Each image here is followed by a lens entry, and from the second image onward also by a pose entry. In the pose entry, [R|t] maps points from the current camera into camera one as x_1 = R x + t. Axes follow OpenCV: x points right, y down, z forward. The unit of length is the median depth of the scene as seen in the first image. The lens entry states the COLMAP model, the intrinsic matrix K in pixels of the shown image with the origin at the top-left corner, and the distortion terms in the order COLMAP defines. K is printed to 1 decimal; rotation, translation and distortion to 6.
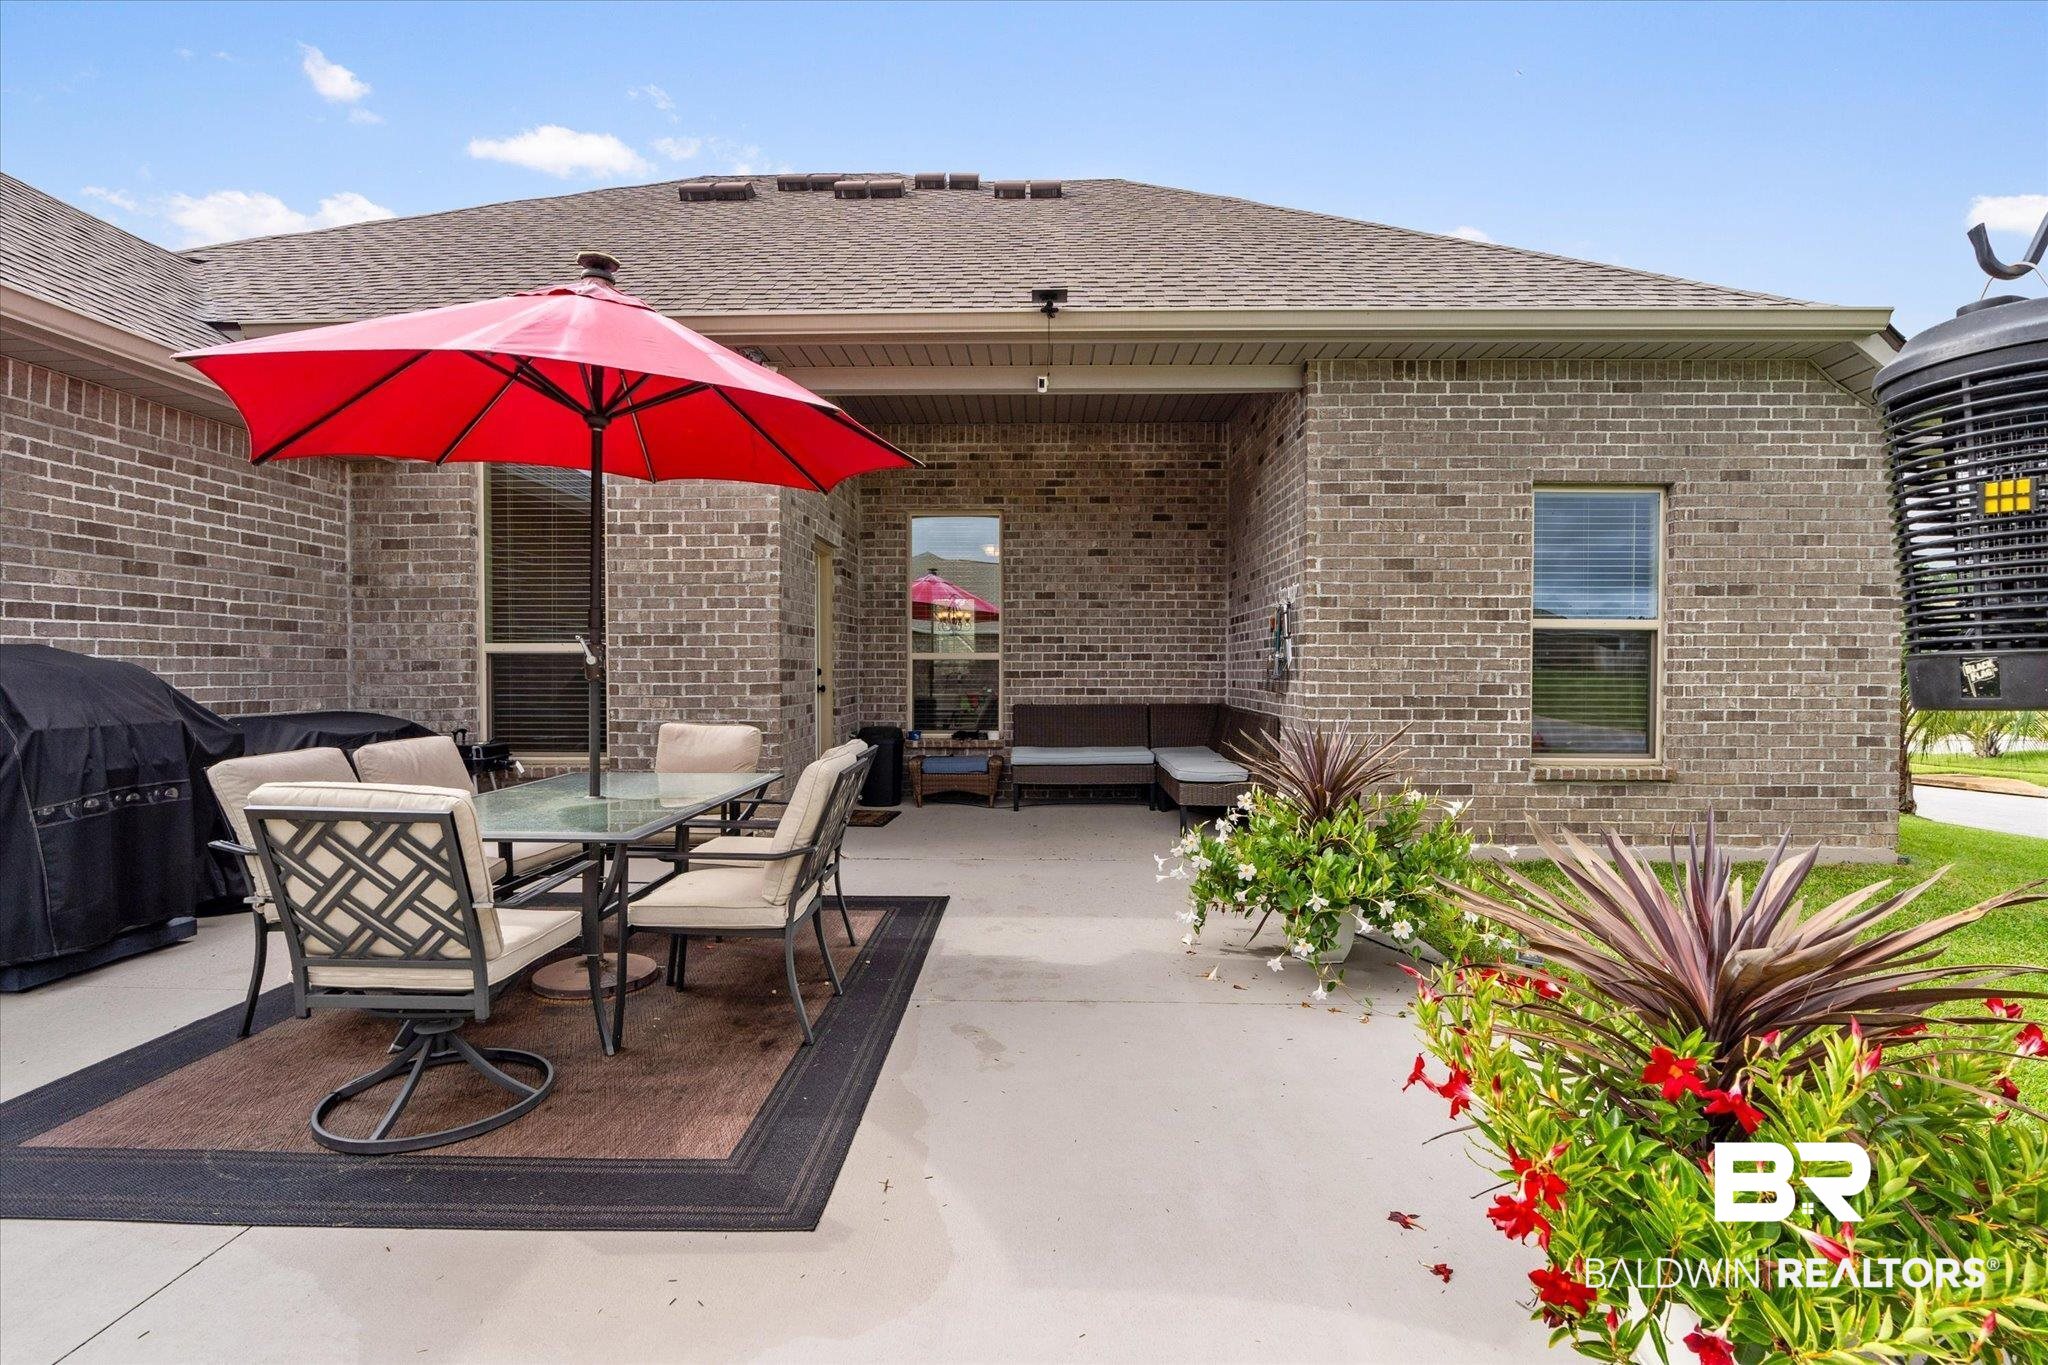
lens RADIAL K [[938.4, 0, 1035.2], [0, 938.4, 691.4], [0, 0, 1]] dist [-0.001585, -0.000094]
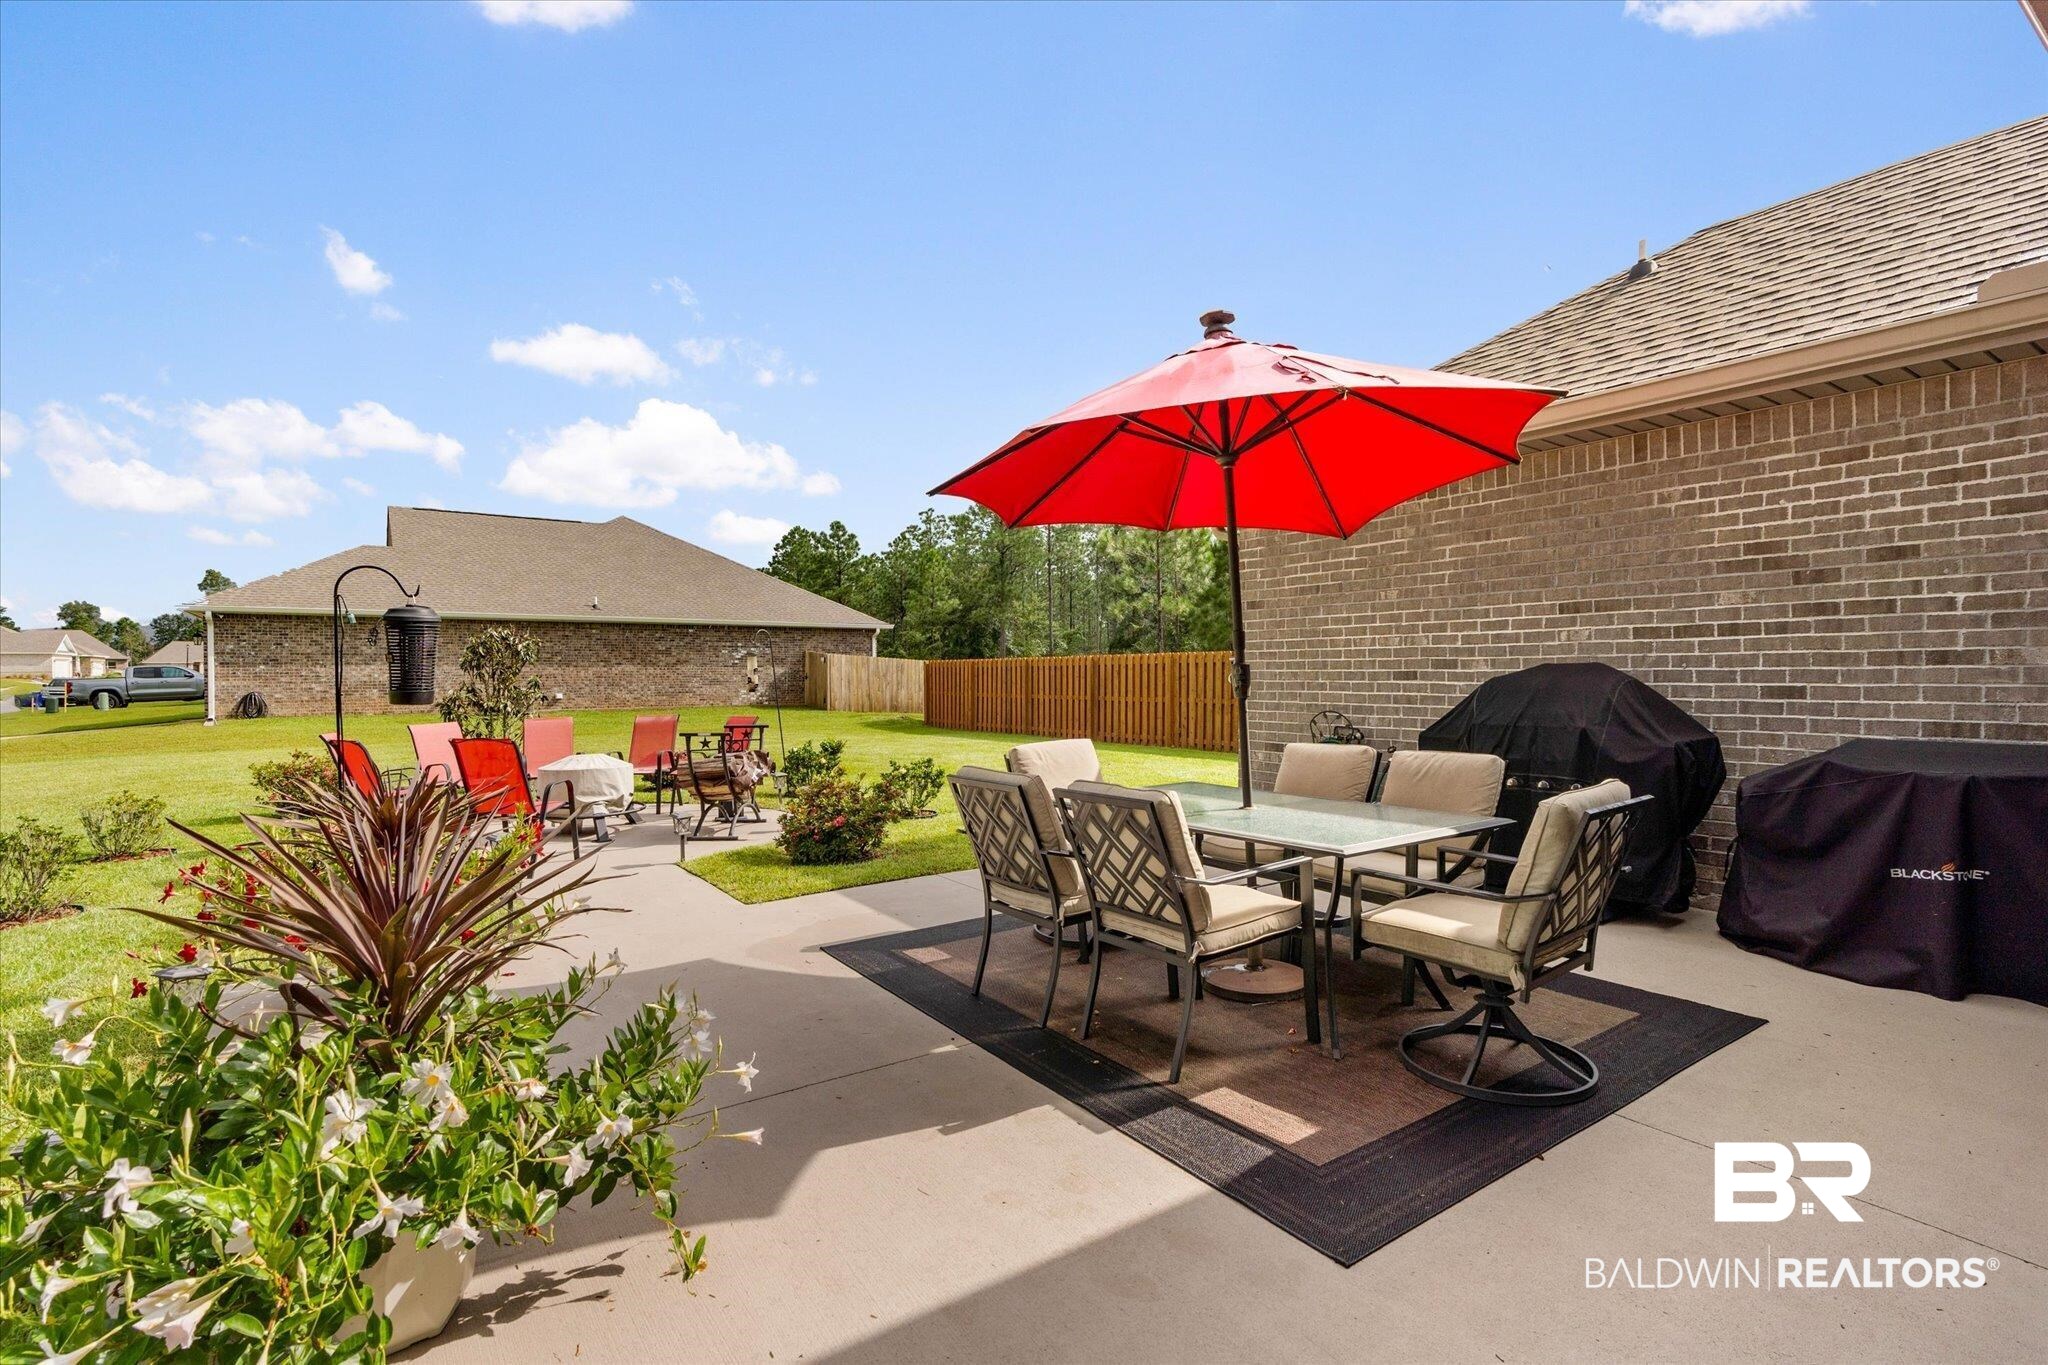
lens RADIAL K [[938.4, 0, 1035.2], [0, 938.4, 691.4], [0, 0, 1]] dist [-0.001585, -0.000094]
pose [[-0.818521, 0.001869, -0.574474, 0.265476], [-0.016731, 0.999493, 0.027092, -0.027151], [0.574233, 0.031787, -0.818074, 1.399727]]
